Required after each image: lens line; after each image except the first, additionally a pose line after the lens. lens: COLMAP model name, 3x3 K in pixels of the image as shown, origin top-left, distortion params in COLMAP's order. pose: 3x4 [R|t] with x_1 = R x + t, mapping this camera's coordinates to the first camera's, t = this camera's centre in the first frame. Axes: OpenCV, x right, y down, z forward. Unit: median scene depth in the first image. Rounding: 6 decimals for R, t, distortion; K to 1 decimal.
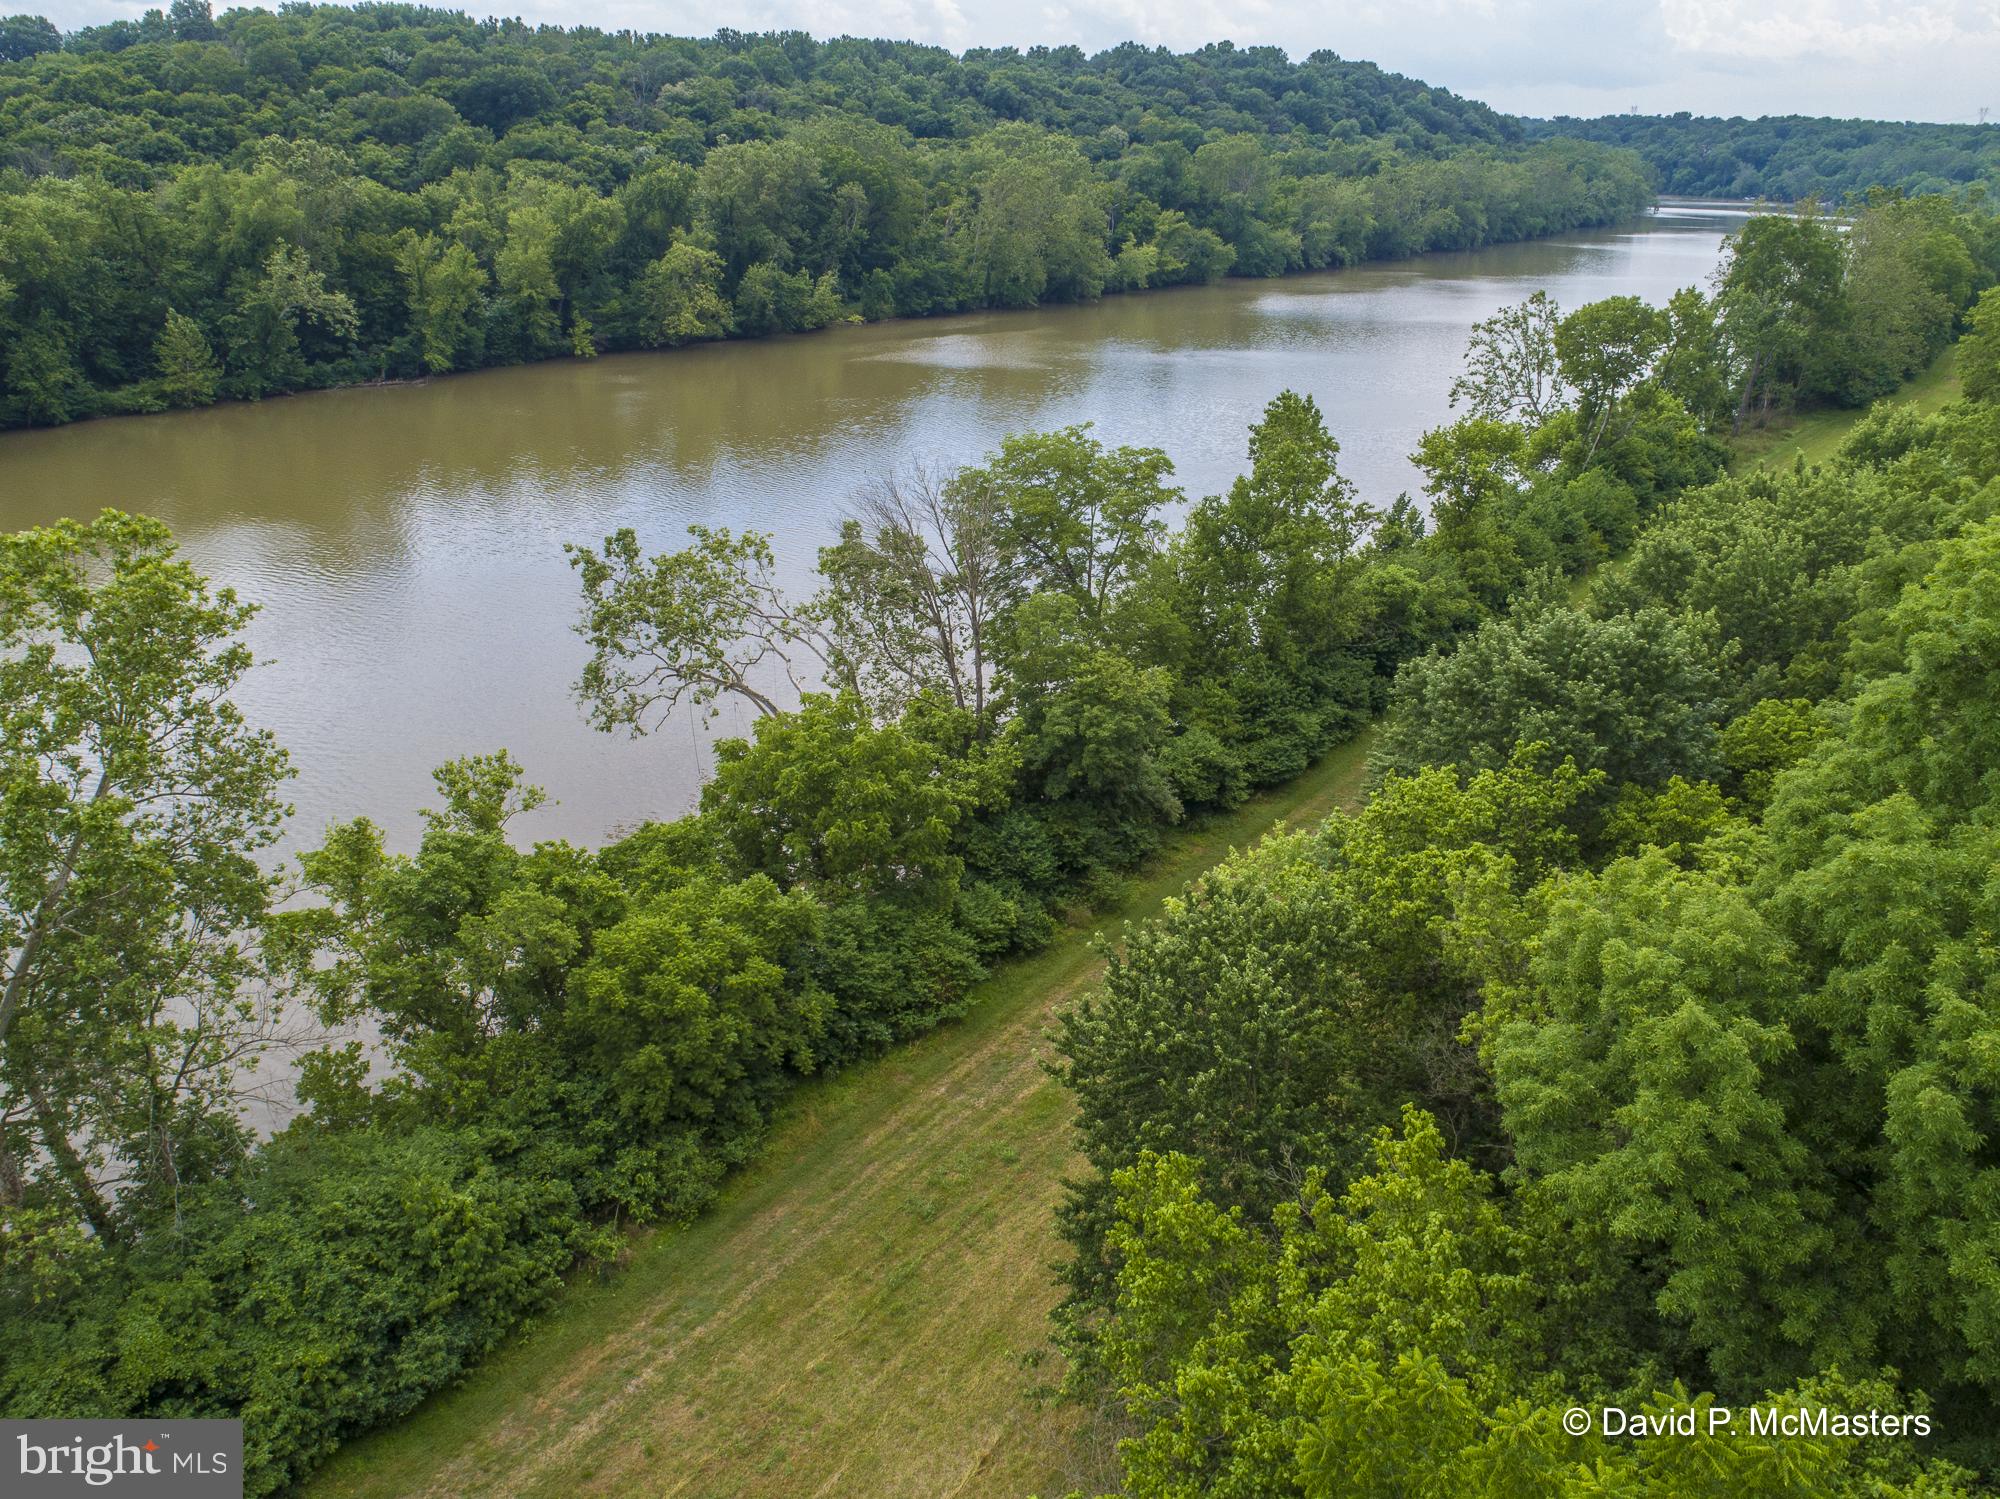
lens RADIAL K [[1493.9, 0, 989.0], [0, 1493.9, 742.6], [0, 0, 1]] dist [-0.026403, 0.011276]
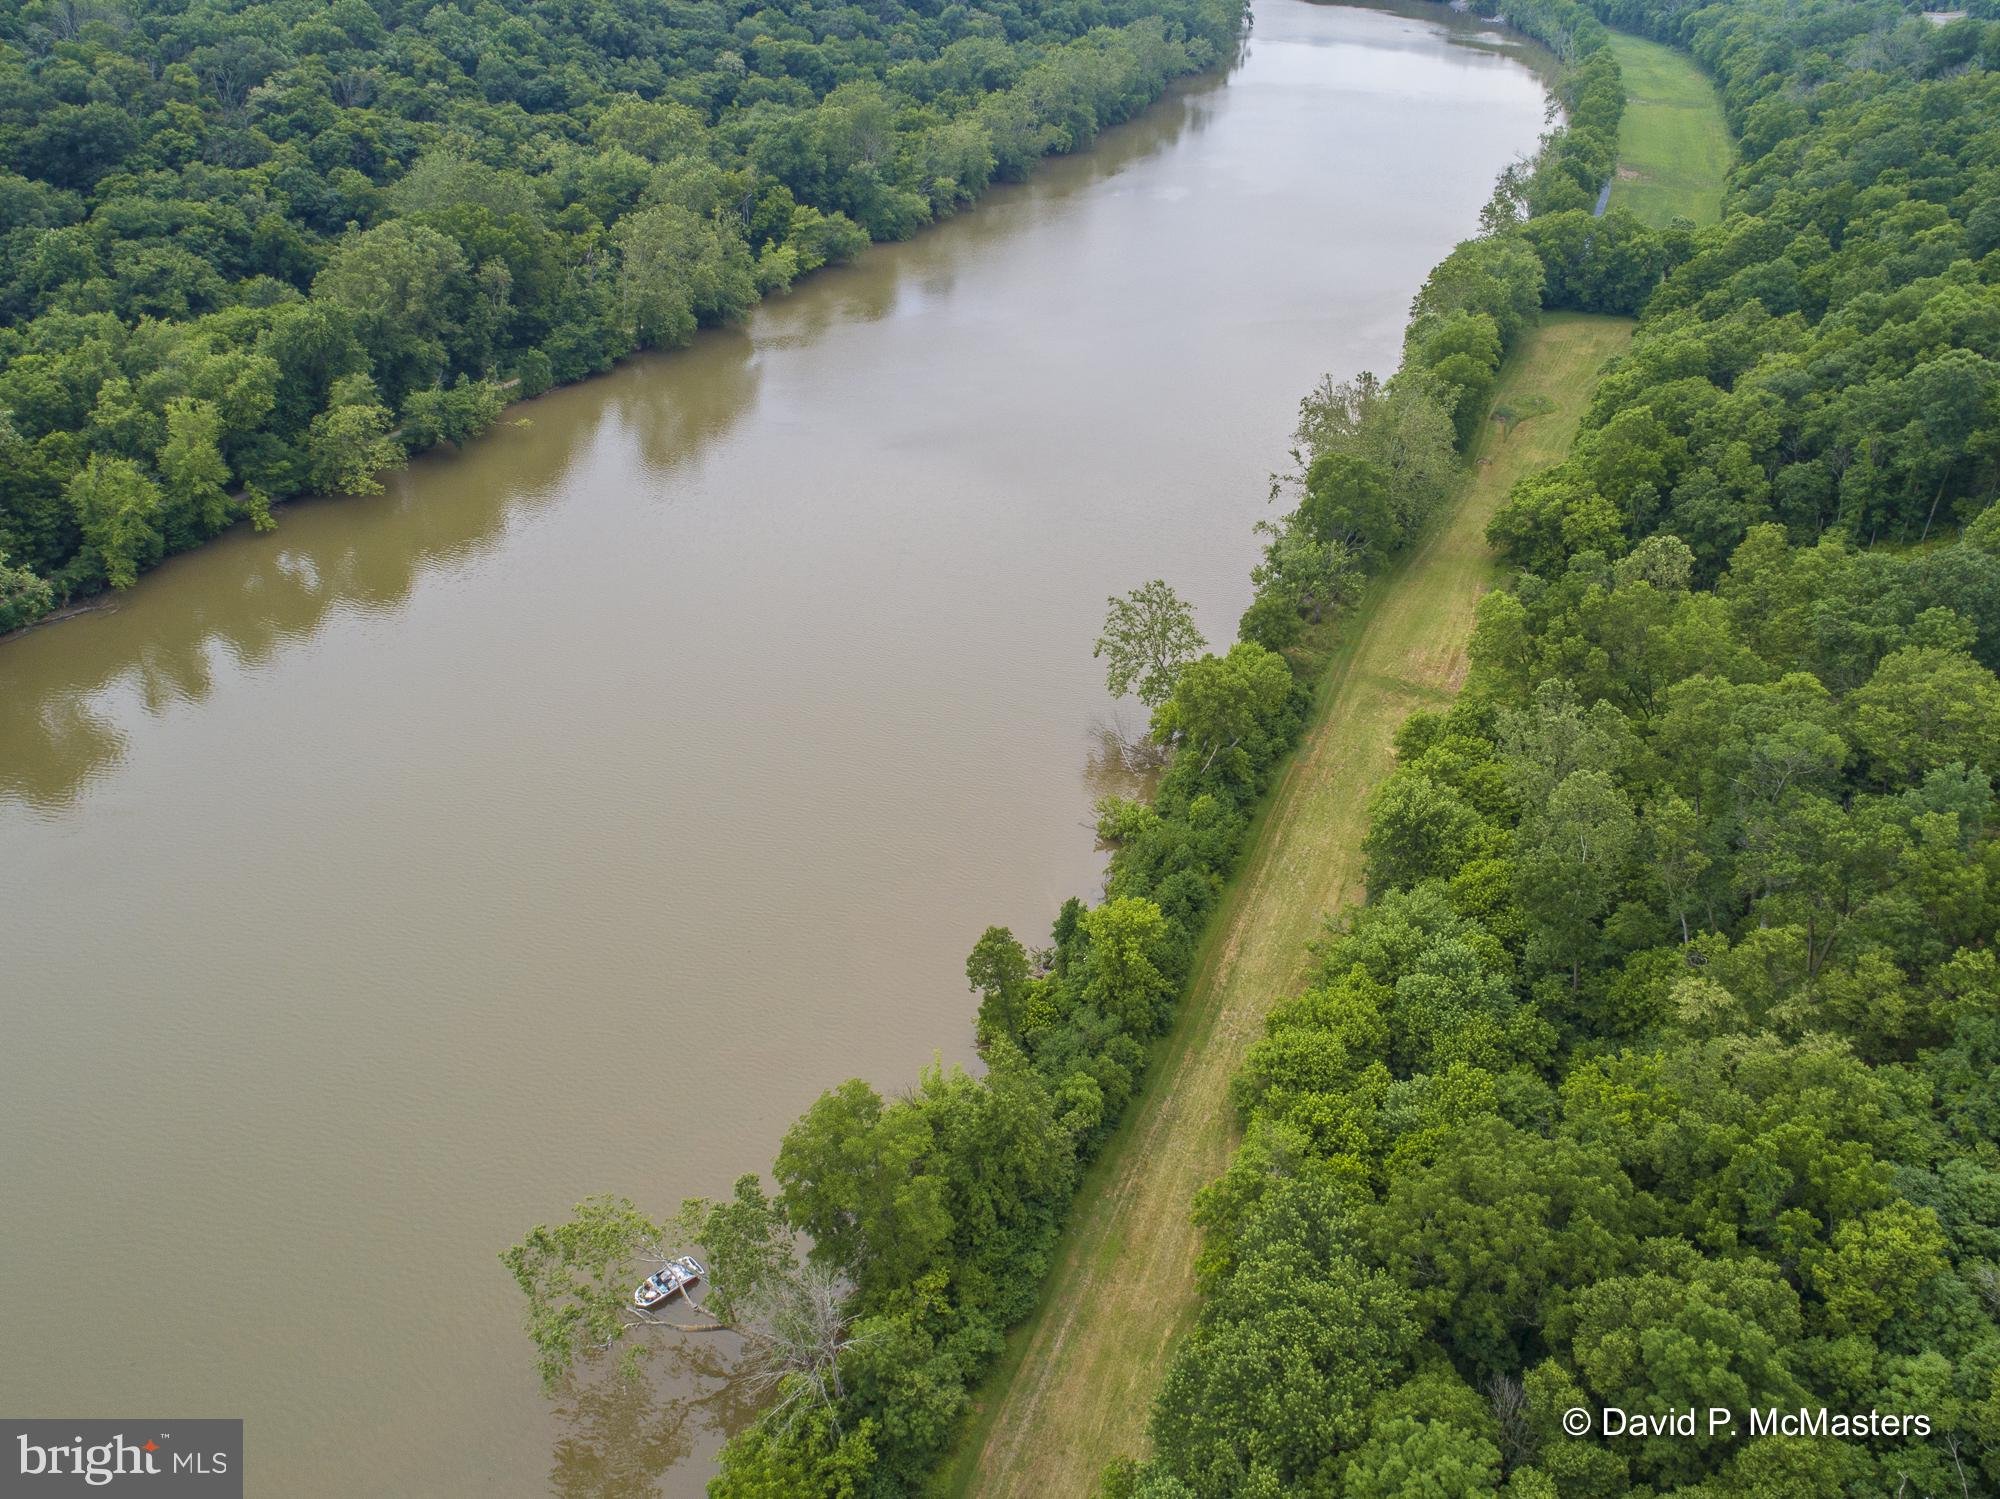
lens RADIAL K [[1493.9, 0, 989.0], [0, 1493.9, 742.6], [0, 0, 1]] dist [-0.026403, 0.011276]
pose [[0.969333, -0.122935, 0.212792, -0.018187], [0.084318, 0.979695, 0.181899, -0.173207], [-0.230833, -0.158379, 0.960017, -0.070740]]
